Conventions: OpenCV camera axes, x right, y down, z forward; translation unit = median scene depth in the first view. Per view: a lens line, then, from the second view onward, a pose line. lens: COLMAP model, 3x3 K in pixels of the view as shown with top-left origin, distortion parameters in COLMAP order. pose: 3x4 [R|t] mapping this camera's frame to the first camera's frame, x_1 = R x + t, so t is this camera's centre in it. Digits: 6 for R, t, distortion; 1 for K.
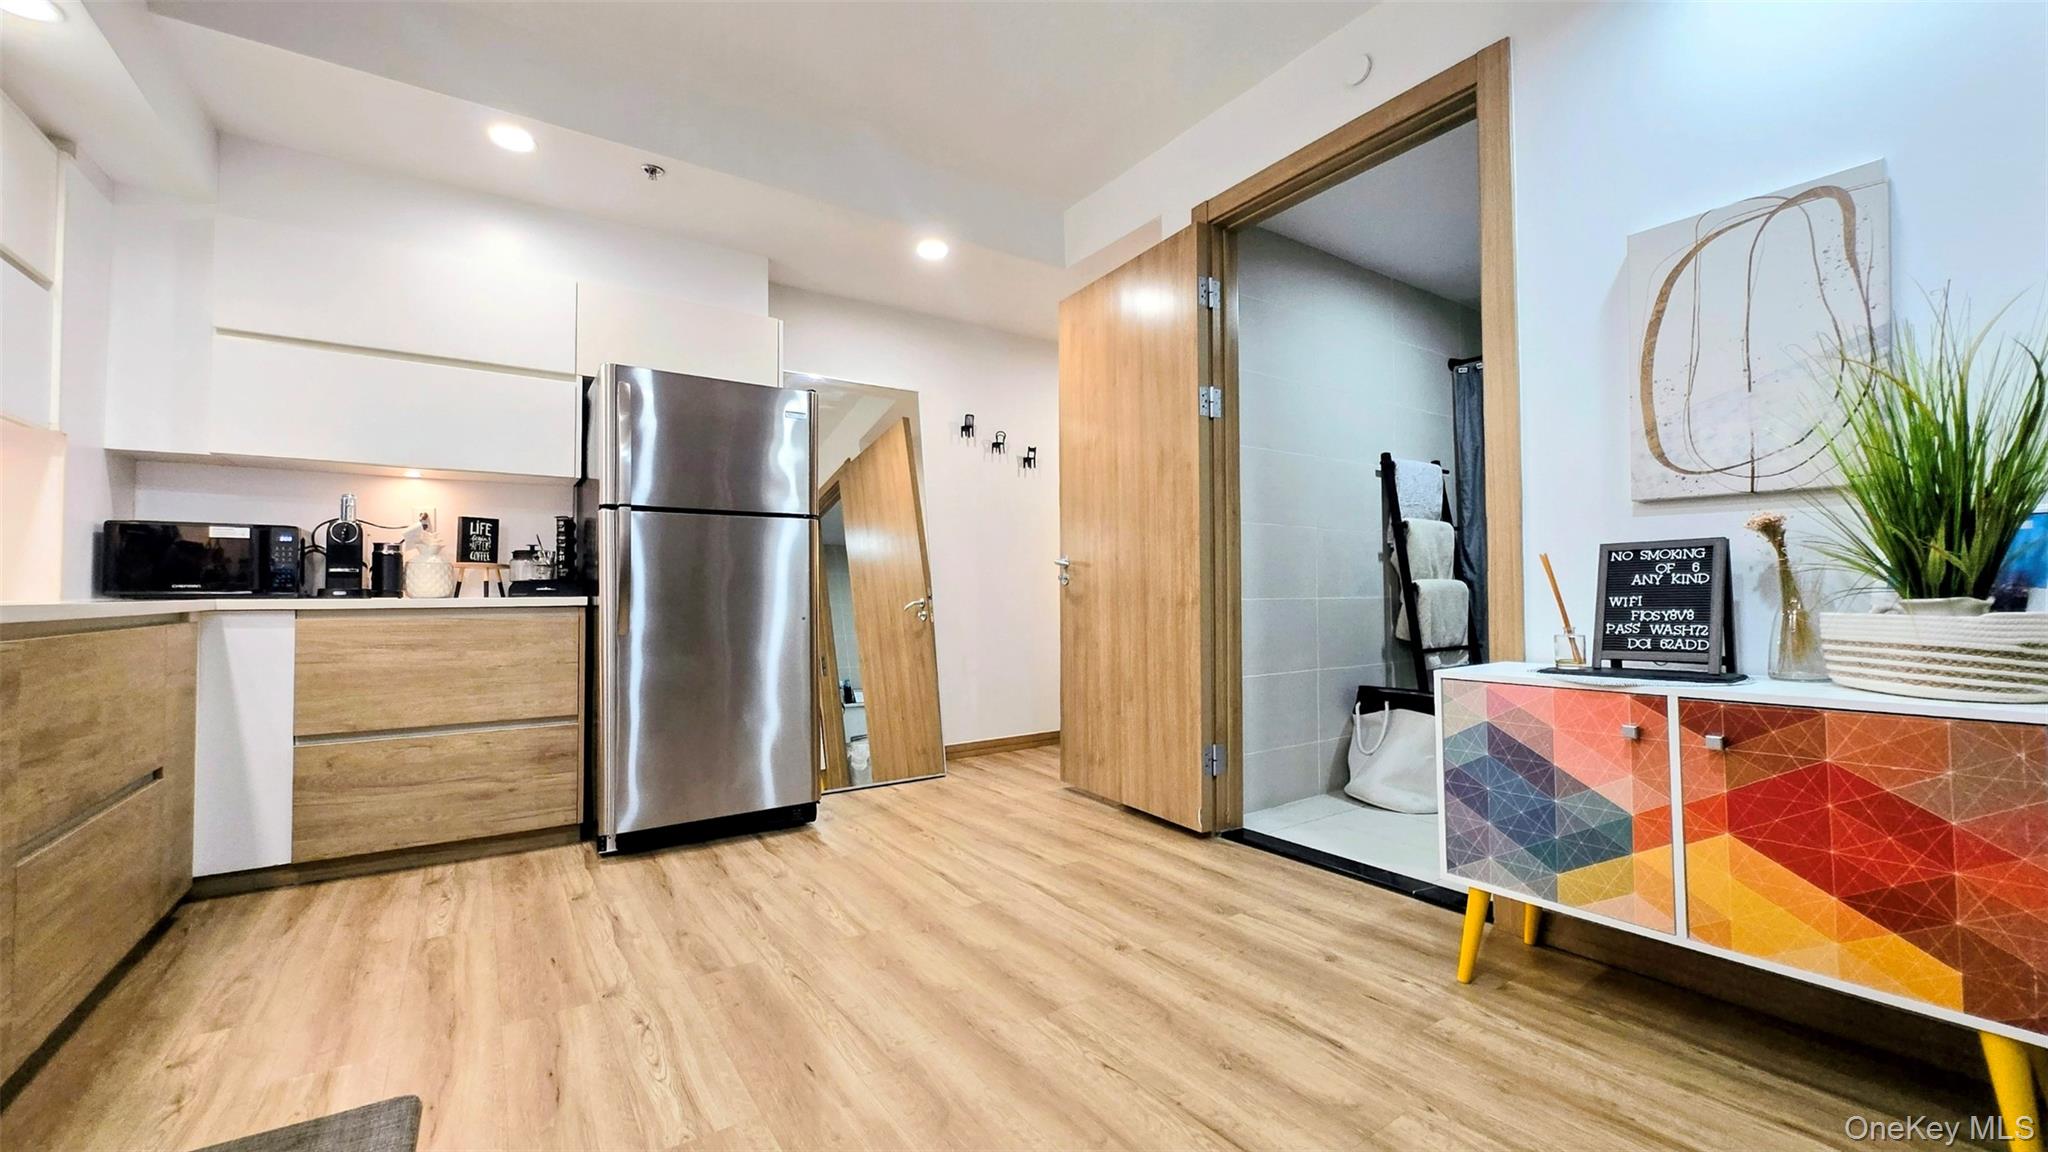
lens RADIAL K [[809.1, 0, 1028.7], [0, 809.1, 573.2], [0, 0, 1]] dist [-0.005214, 0.000632]
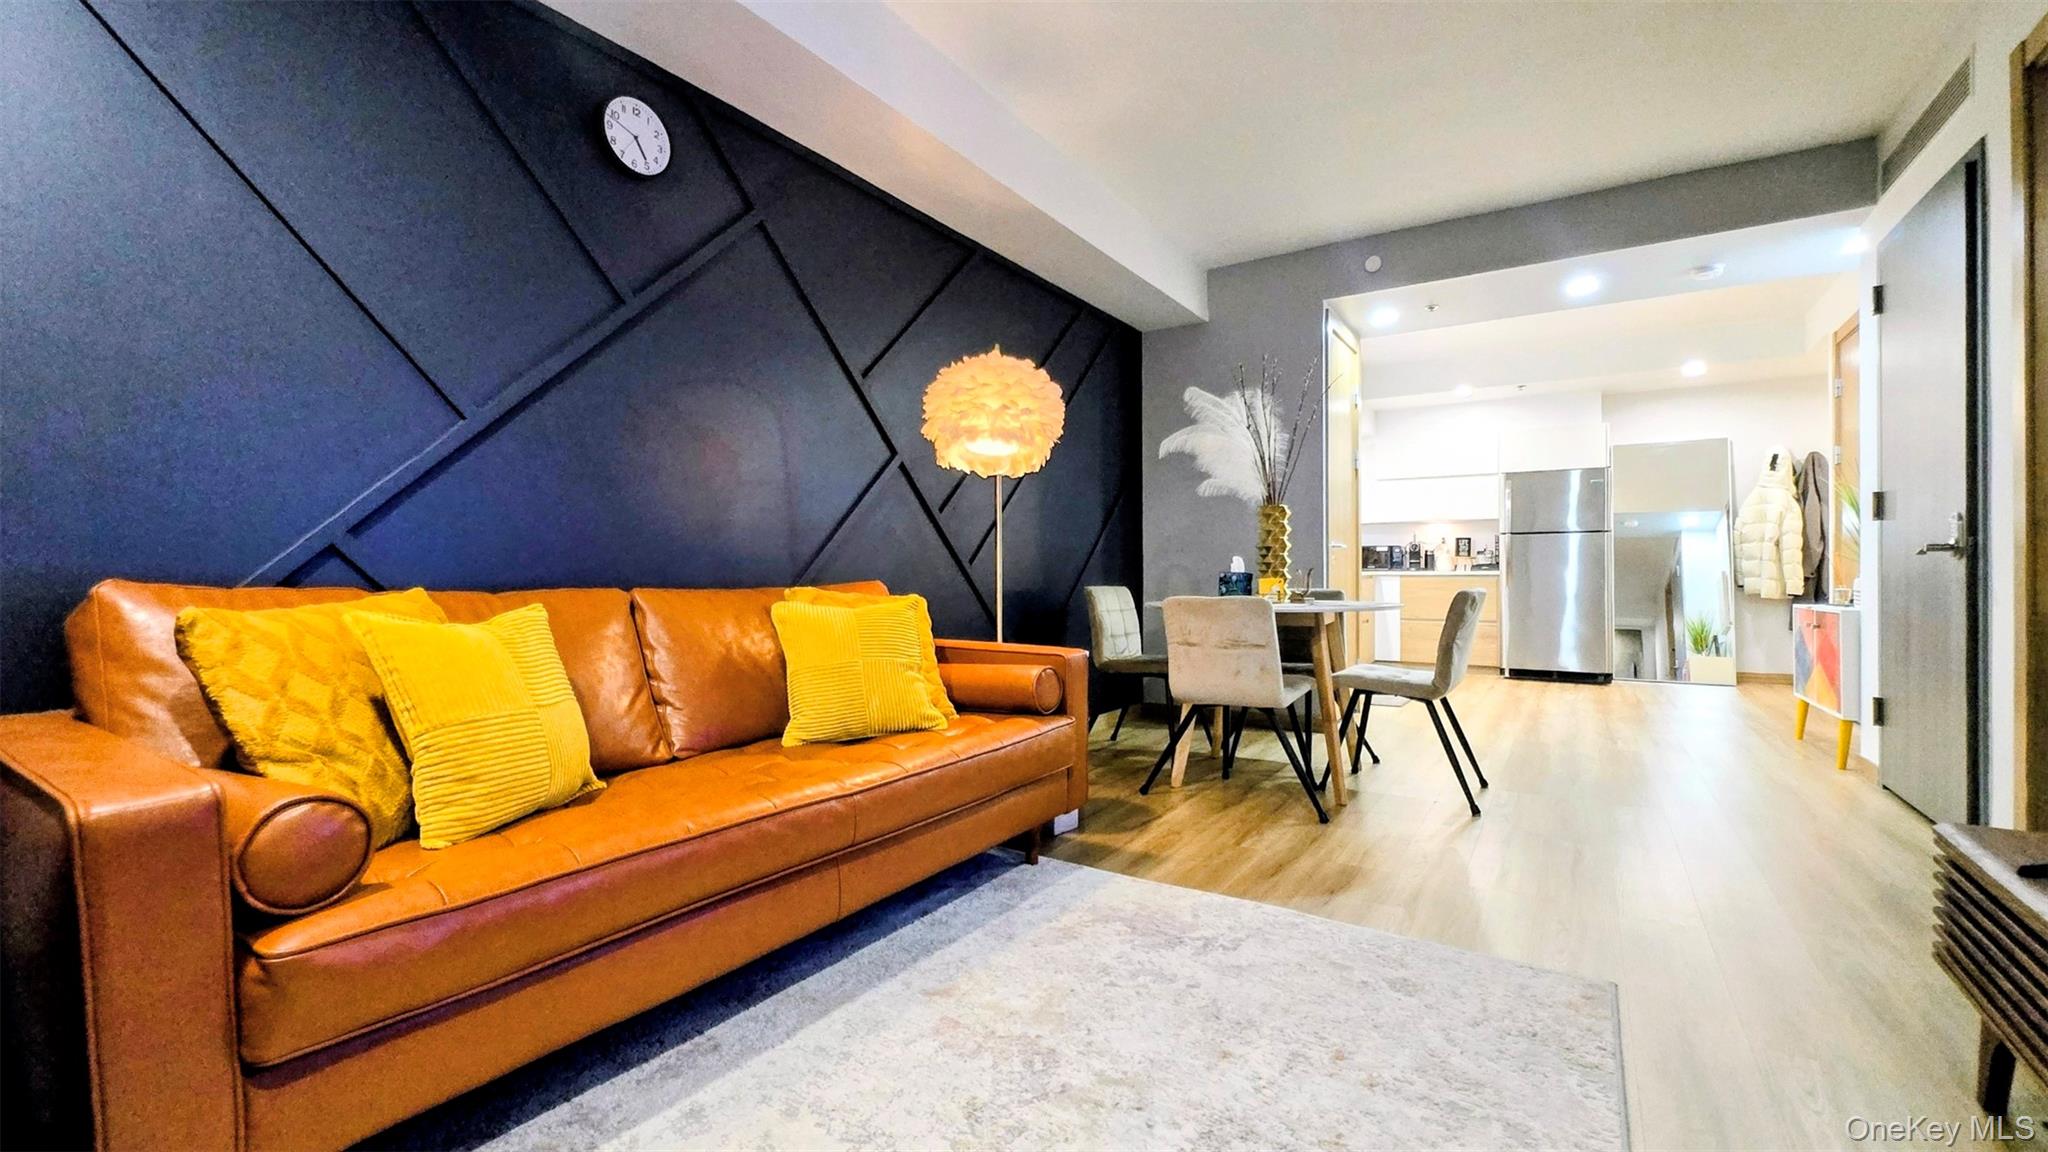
lens RADIAL K [[828.9, 0, 1018.5], [0, 828.9, 574.7], [0, 0, 1]] dist [-0.004813, -0.001072]
pose [[0.371599, 0.006775, -0.928369, 1.874236], [0.023065, 0.999597, 0.016527, -0.051140], [0.928107, -0.027554, 0.371293, -1.922057]]
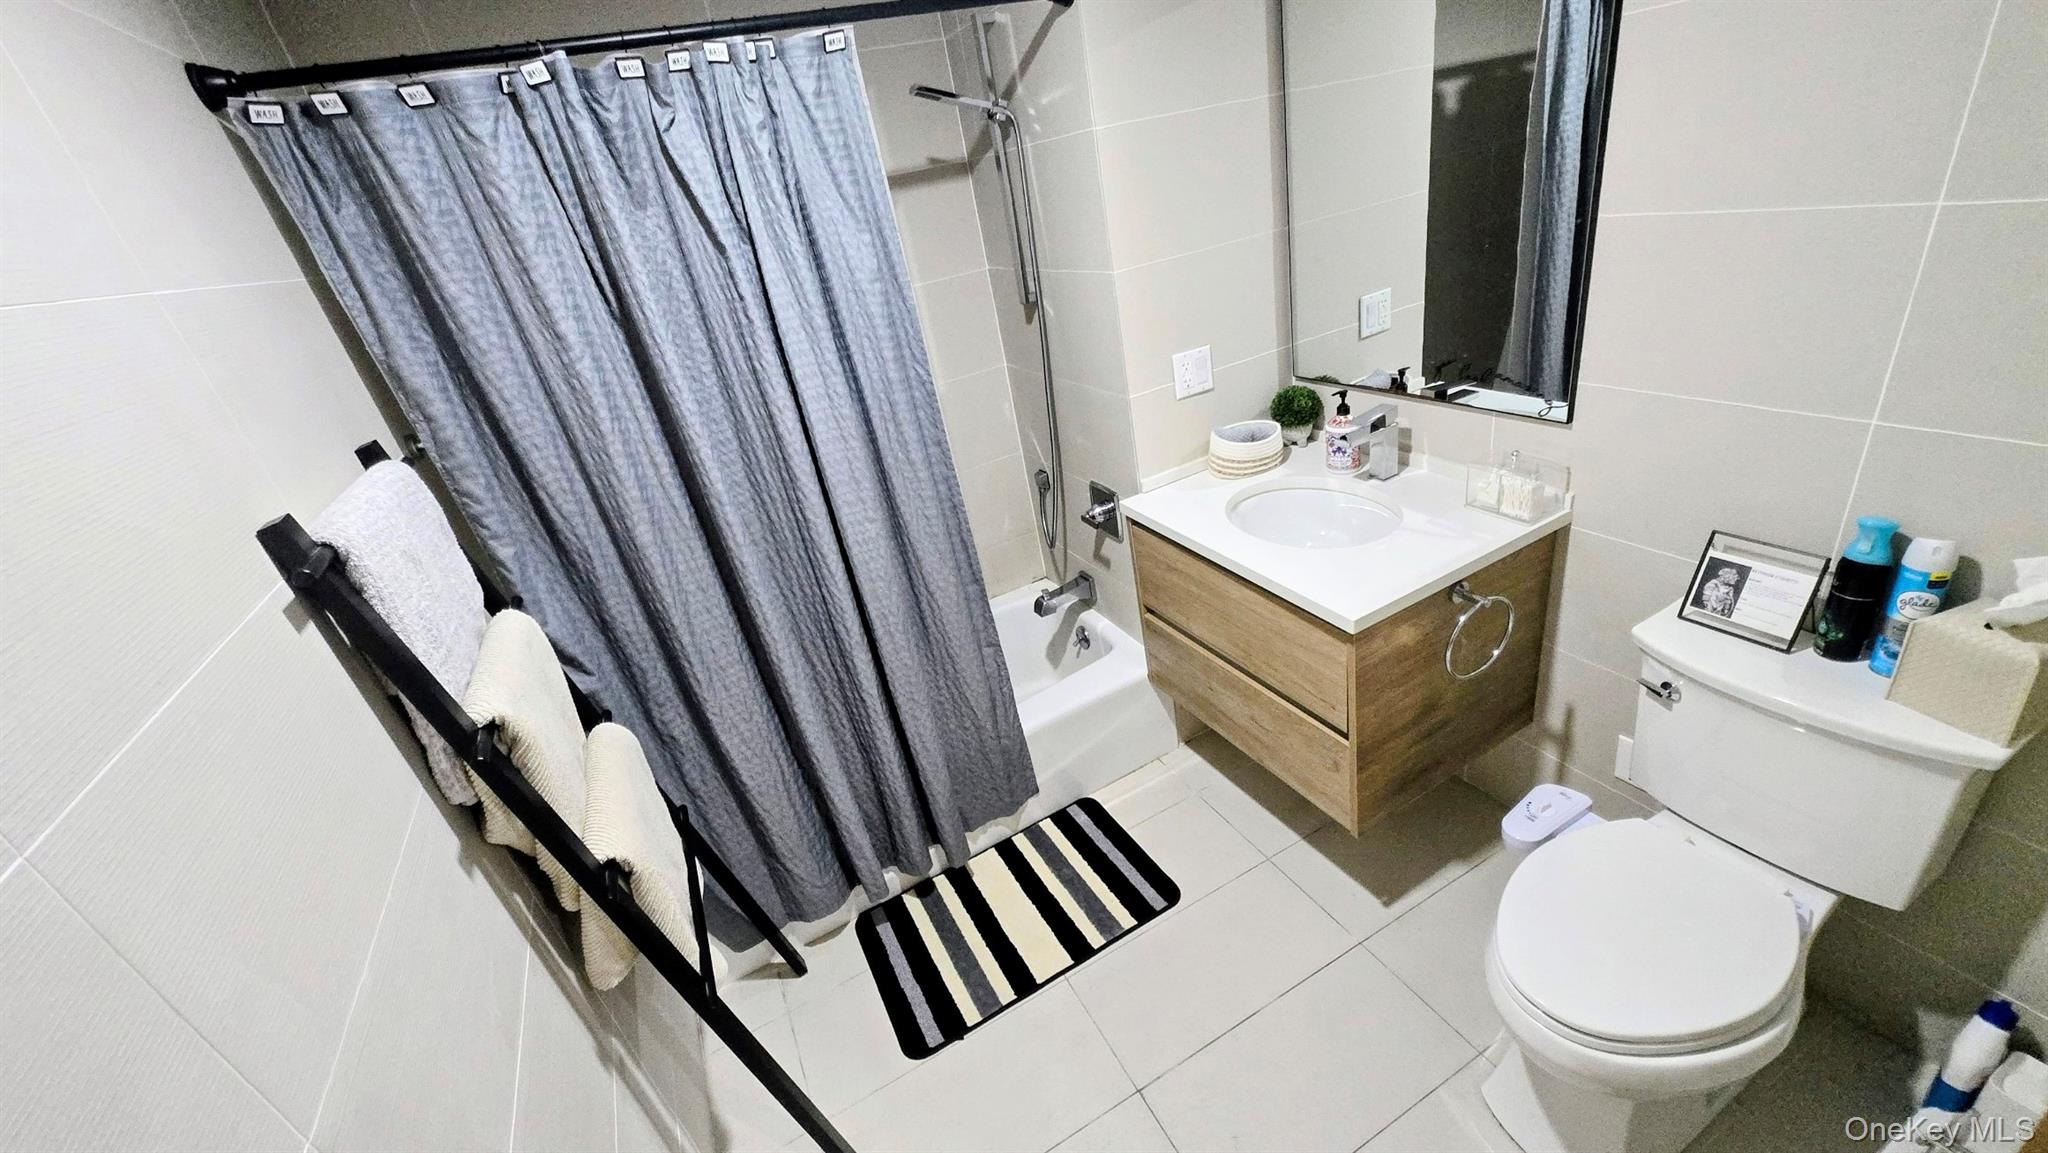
lens RADIAL K [[809.1, 0, 1025.1], [0, 809.1, 571.4], [0, 0, 1]] dist [-0.005214, 0.000632]
pose [[-0.114005, 0.481668, -0.868906, -0.263498], [0.213809, 0.866010, 0.452010, -0.502179], [0.970200, -0.134248, -0.201715, 0.659046]]
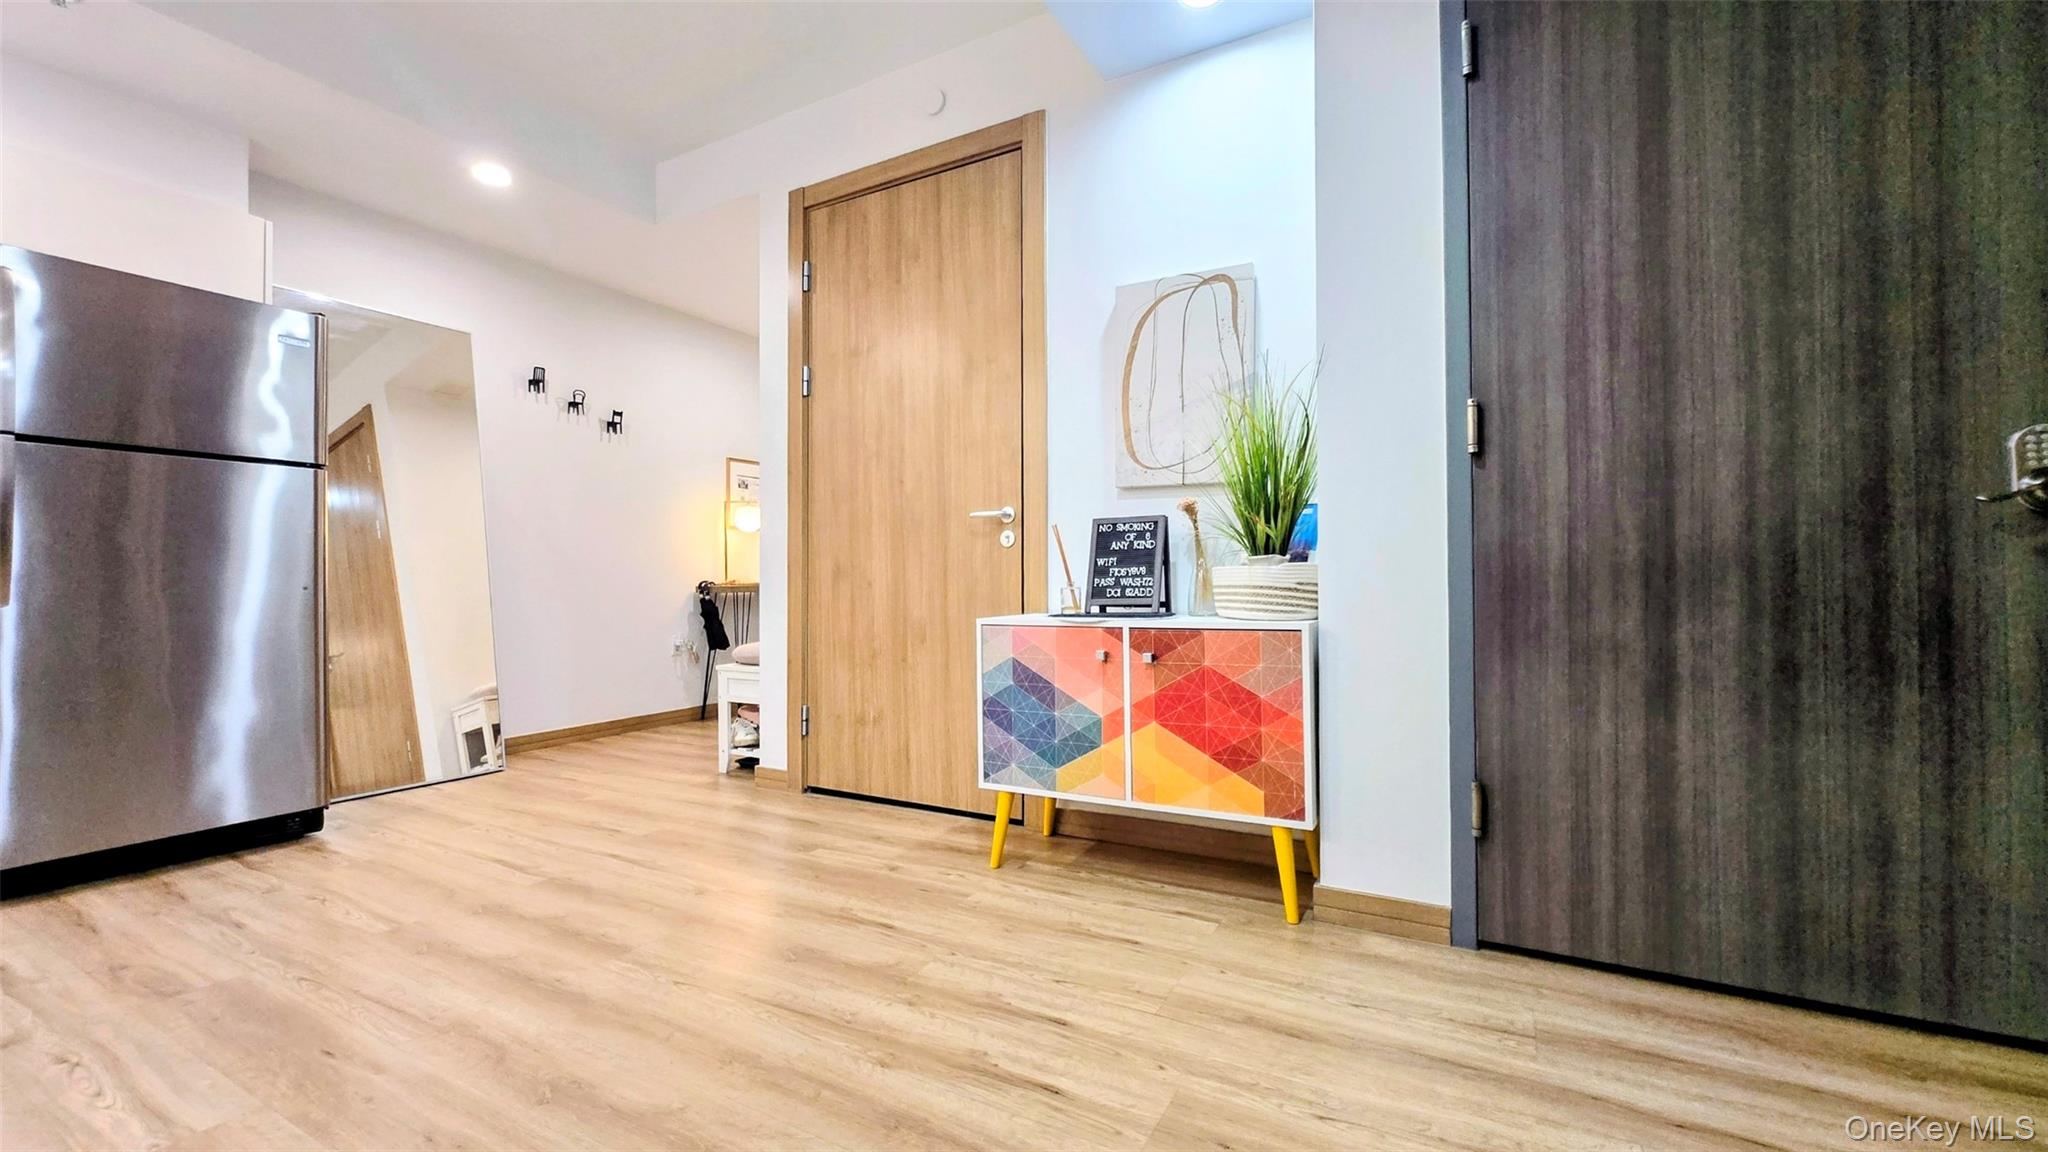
lens RADIAL K [[828.9, 0, 1034.8], [0, 828.9, 572.9], [0, 0, 1]] dist [-0.004813, -0.001072]
pose [[0.893594, 0.006429, 0.448829, 0.019336], [-0.011967, 0.999883, 0.009503, 0.039578], [-0.448716, -0.013863, 0.893567, -0.161423]]
